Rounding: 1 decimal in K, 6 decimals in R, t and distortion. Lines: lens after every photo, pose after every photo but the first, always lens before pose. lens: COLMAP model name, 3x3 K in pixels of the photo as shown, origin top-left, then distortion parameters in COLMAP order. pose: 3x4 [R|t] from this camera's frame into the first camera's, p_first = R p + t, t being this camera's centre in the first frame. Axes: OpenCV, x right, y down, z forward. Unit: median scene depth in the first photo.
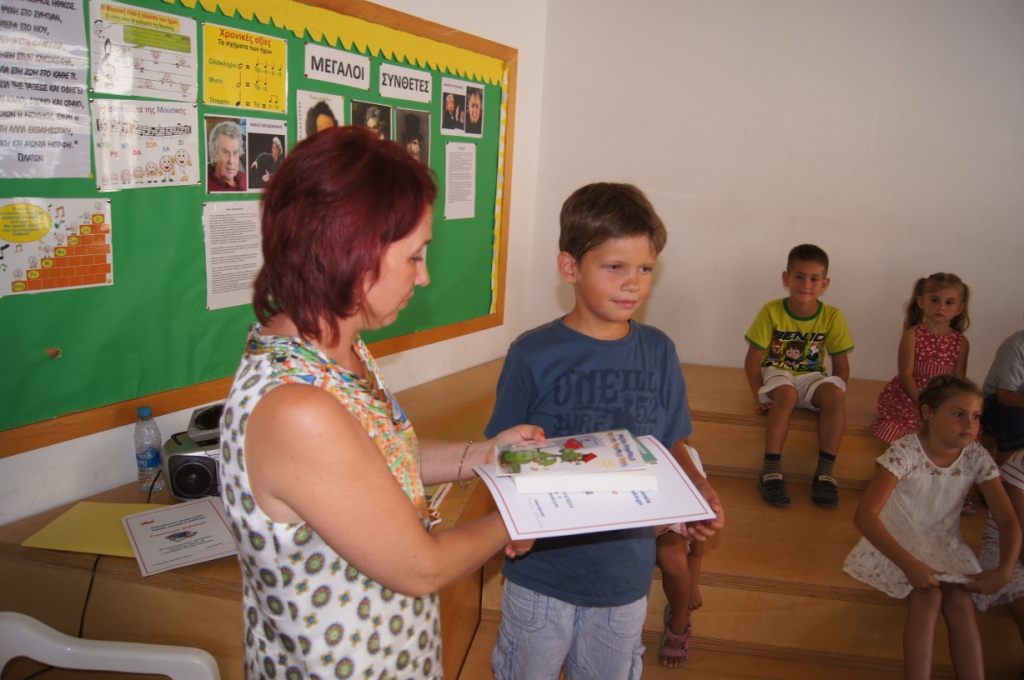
lens RADIAL K [[789.2, 0, 507.2], [0, 789.2, 341.0], [0, 0, 1]] dist [-0.083638, 0.014900]
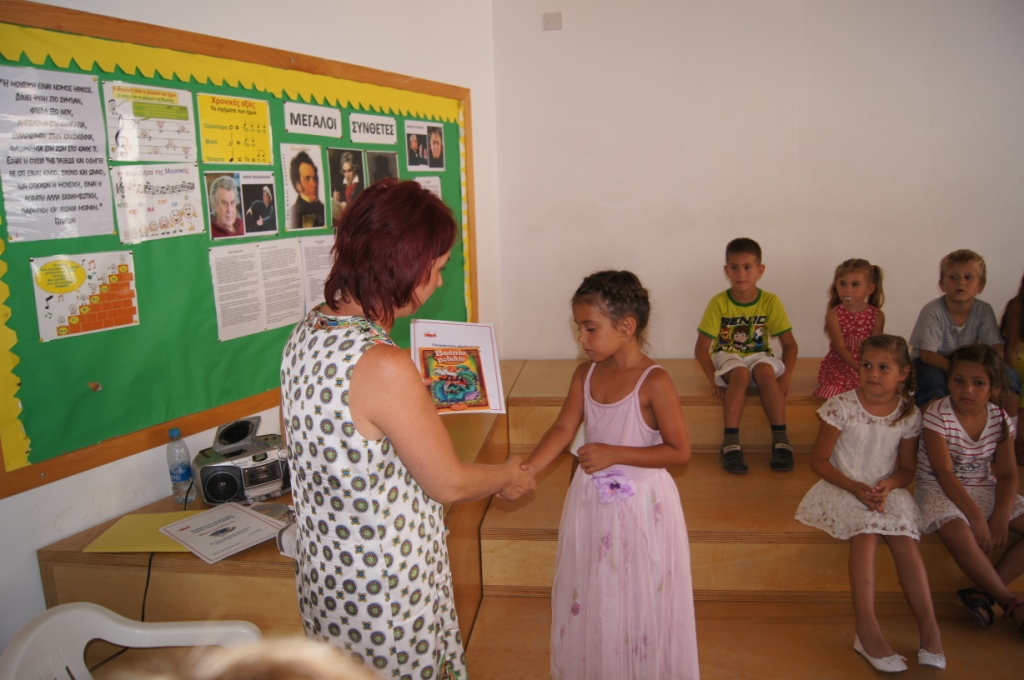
lens RADIAL K [[789.2, 0, 511.6], [0, 789.2, 340.3], [0, 0, 1]] dist [-0.083638, 0.014900]
pose [[0.995186, -0.091324, 0.035554, 0.000497], [0.092462, 0.995209, -0.031784, 0.033475], [-0.032481, 0.034918, 0.998862, -0.149264]]
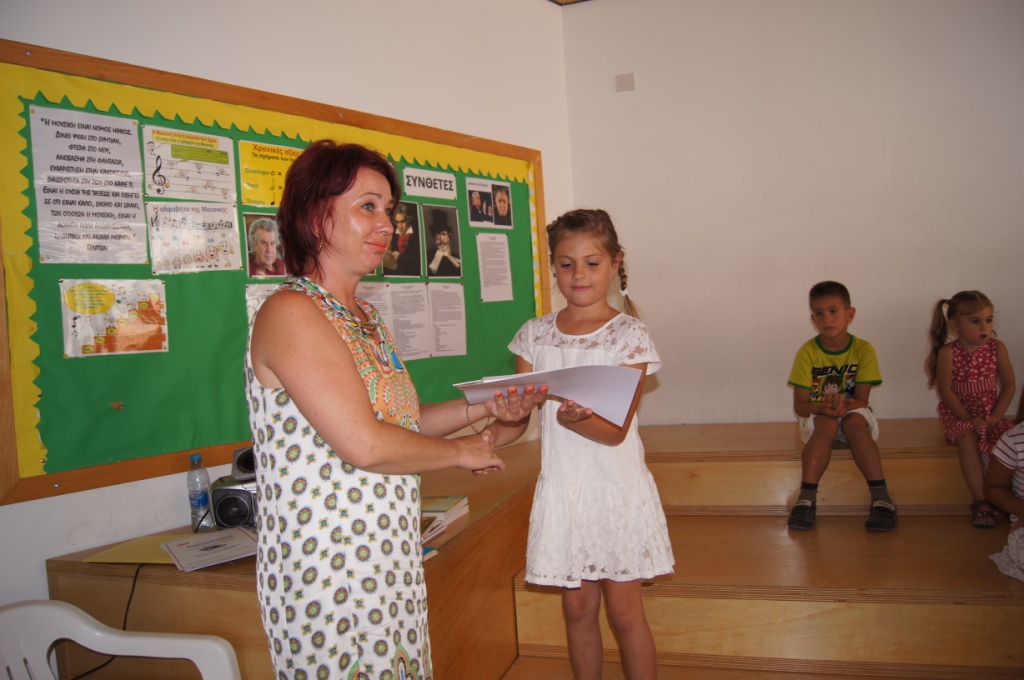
lens RADIAL K [[789.2, 0, 511.5], [0, 789.2, 336.9], [0, 0, 1]] dist [-0.083638, 0.014900]
pose [[0.981989, -0.114223, -0.150501, 0.171480], [0.083128, 0.976521, -0.198739, 0.163851], [0.169668, 0.182649, 0.968428, -0.072603]]
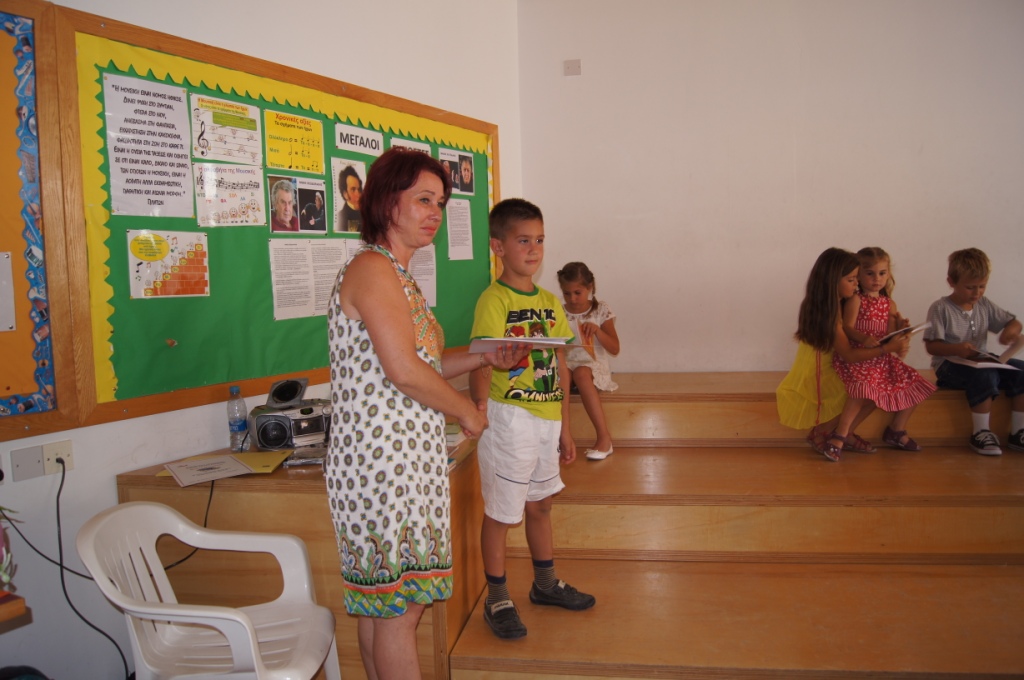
lens RADIAL K [[789.2, 0, 508.9], [0, 789.2, 338.0], [0, 0, 1]] dist [-0.083638, 0.014900]
pose [[0.996468, -0.083721, -0.006554, 0.017215], [0.082152, 0.988017, -0.130666, 0.193499], [0.017415, 0.129666, 0.991405, -0.299425]]
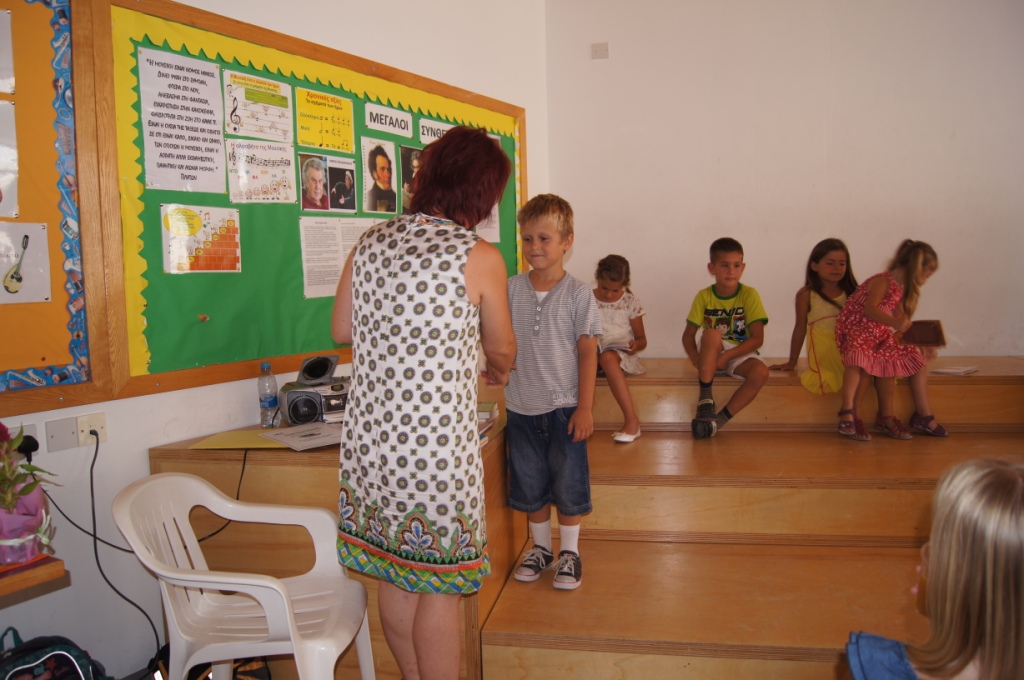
lens RADIAL K [[789.2, 0, 509.8], [0, 789.2, 335.7], [0, 0, 1]] dist [-0.083638, 0.014900]
pose [[0.996595, -0.077532, -0.028073, -0.005177], [0.073360, 0.989125, -0.127476, 0.215229], [0.037651, 0.124983, 0.991444, -0.291559]]
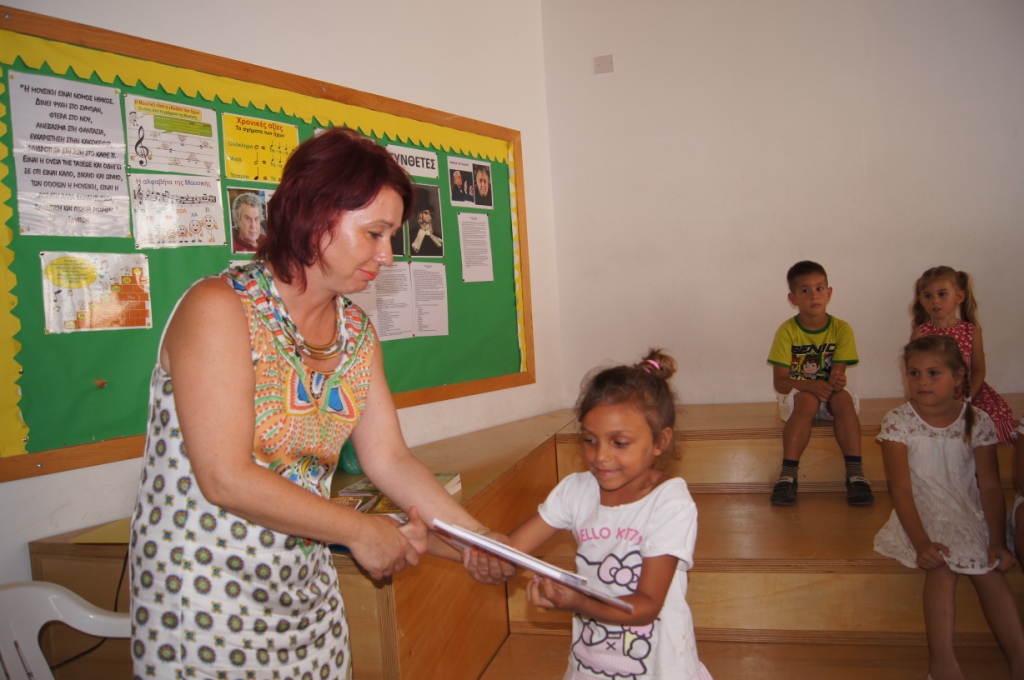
lens RADIAL K [[789.2, 0, 512.9], [0, 789.2, 336.8], [0, 0, 1]] dist [-0.083638, 0.014900]
pose [[0.988664, -0.112780, -0.099119, 0.124940], [0.093605, 0.979126, -0.180417, 0.175318], [0.117398, 0.169094, 0.978583, -0.071003]]
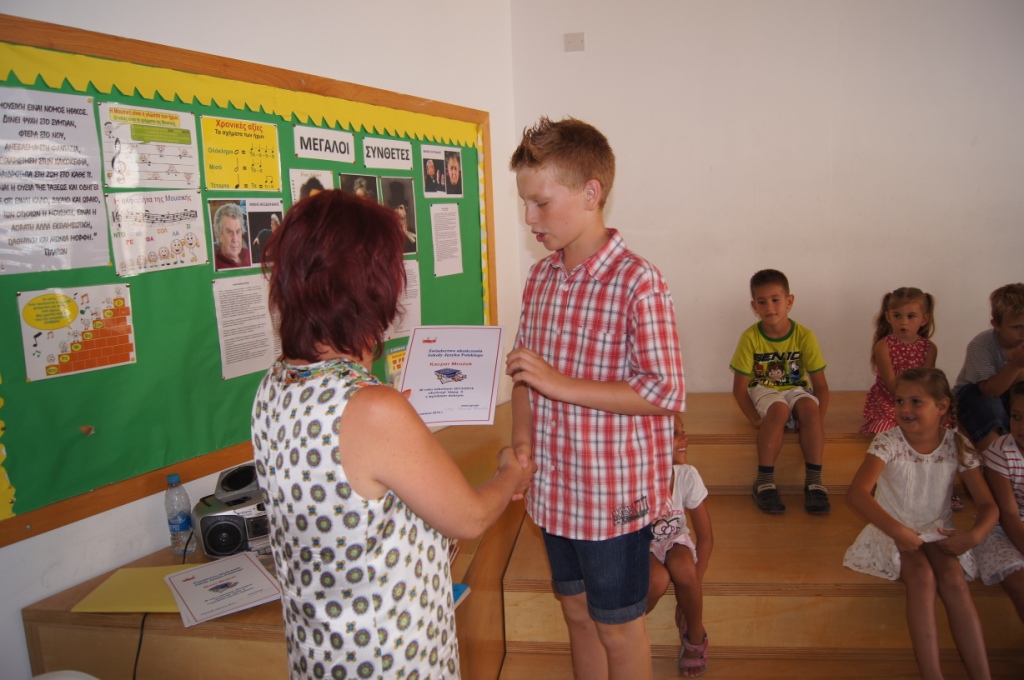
lens RADIAL K [[789.2, 0, 508.2], [0, 789.2, 344.1], [0, 0, 1]] dist [-0.083638, 0.014900]
pose [[0.995398, -0.094968, 0.012829, -0.005588], [0.095604, 0.993311, -0.064752, 0.018172], [-0.006594, 0.065681, 0.997819, -0.069147]]
